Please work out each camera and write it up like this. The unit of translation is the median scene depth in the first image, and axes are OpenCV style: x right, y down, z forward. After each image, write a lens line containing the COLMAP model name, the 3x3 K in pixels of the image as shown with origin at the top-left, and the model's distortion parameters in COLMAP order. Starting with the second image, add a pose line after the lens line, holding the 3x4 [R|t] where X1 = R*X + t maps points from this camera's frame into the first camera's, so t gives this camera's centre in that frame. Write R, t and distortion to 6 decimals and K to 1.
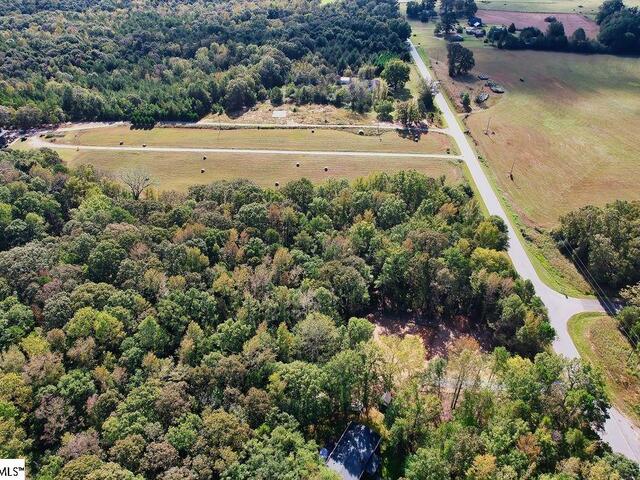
lens RADIAL K [[460.5, 0, 321.7], [0, 460.5, 237.9], [0, 0, 1]] dist [-0.066918, 0.051258]
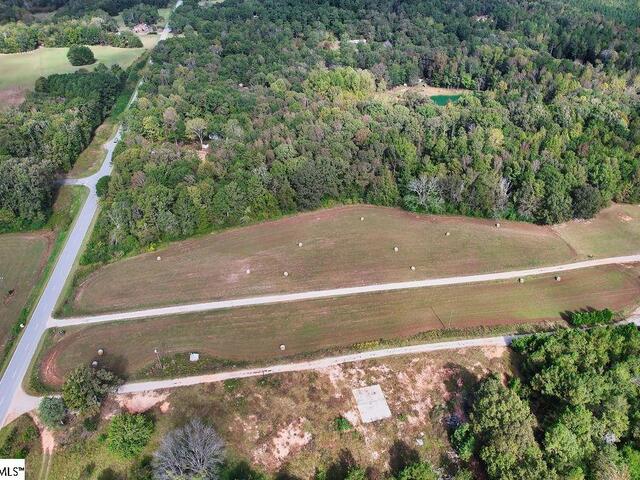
lens RADIAL K [[460.5, 0, 320.0], [0, 460.5, 240.7], [0, 0, 1]] dist [-0.066918, 0.051258]
pose [[-0.974750, 0.146871, -0.168200, 0.016272], [-0.111177, 0.334045, 0.935977, -1.216349], [0.193654, 0.931044, -0.309282, 1.606582]]
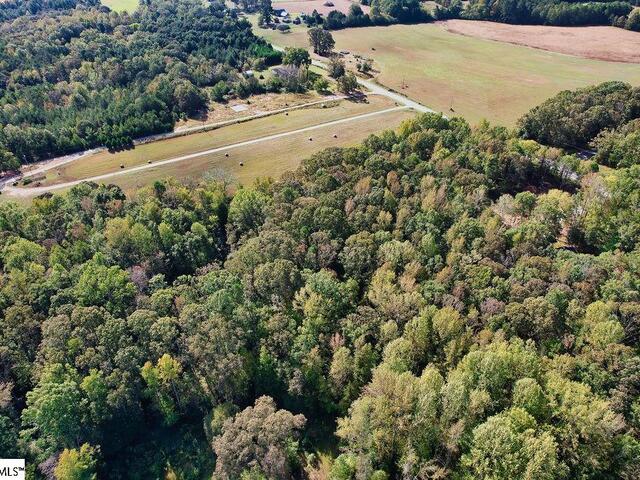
lens RADIAL K [[460.5, 0, 321.1], [0, 460.5, 240.7], [0, 0, 1]] dist [-0.066918, 0.051258]
pose [[0.824193, -0.331525, 0.459127, -0.863134], [0.328940, 0.940203, 0.088410, -0.017241], [-0.460982, 0.078159, 0.883961, -0.015135]]
